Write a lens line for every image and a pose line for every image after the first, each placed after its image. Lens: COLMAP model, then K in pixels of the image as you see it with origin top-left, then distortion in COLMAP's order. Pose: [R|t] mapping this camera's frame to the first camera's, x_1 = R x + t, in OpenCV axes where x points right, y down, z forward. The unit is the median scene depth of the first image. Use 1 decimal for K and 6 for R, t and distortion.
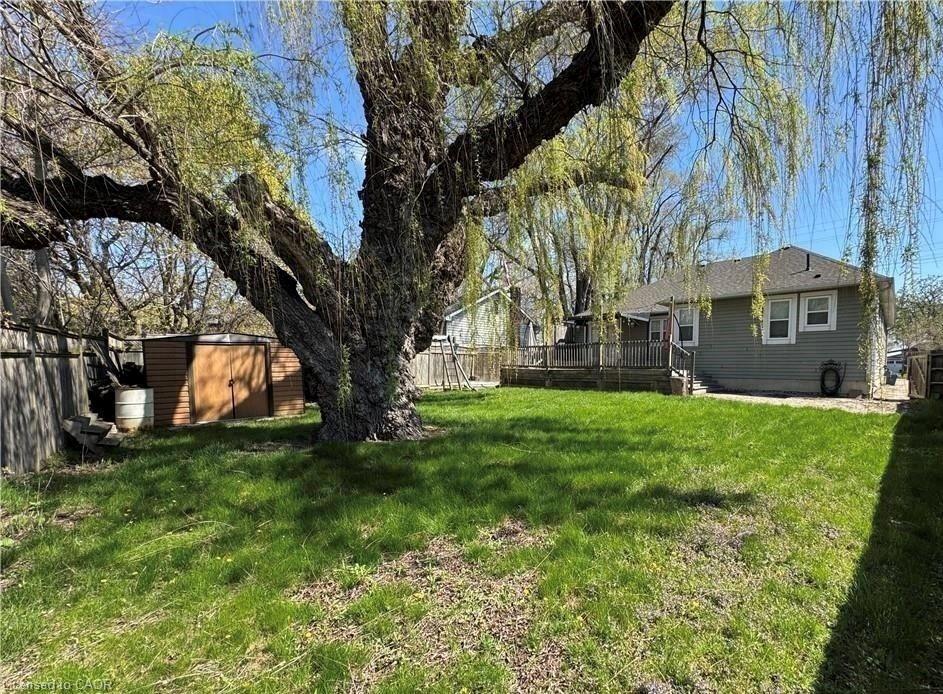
lens RADIAL K [[465.8, 0, 486.7], [0, 465.8, 347.9], [0, 0, 1]] dist [-0.001742, -0.000851]
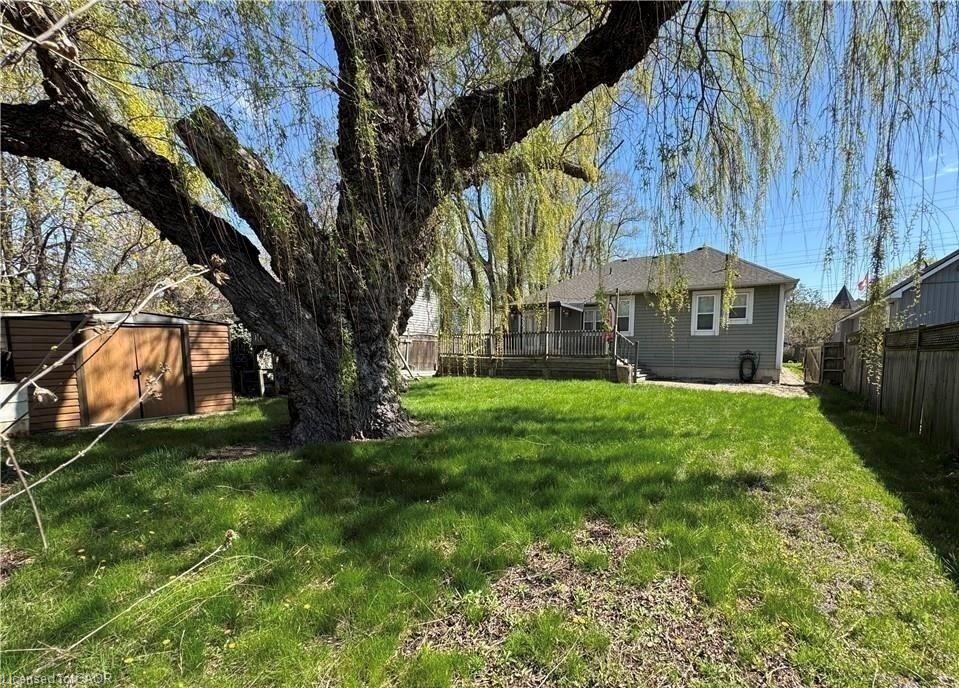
lens RADIAL K [[468.9, 0, 504.5], [0, 468.9, 353.5], [0, 0, 1]] dist [-0.002808, -0.000437]
pose [[0.967110, 0.004500, 0.254317, -0.149252], [-0.013844, 0.999293, 0.034963, 0.003049], [-0.253980, -0.037334, 0.966489, 0.064378]]
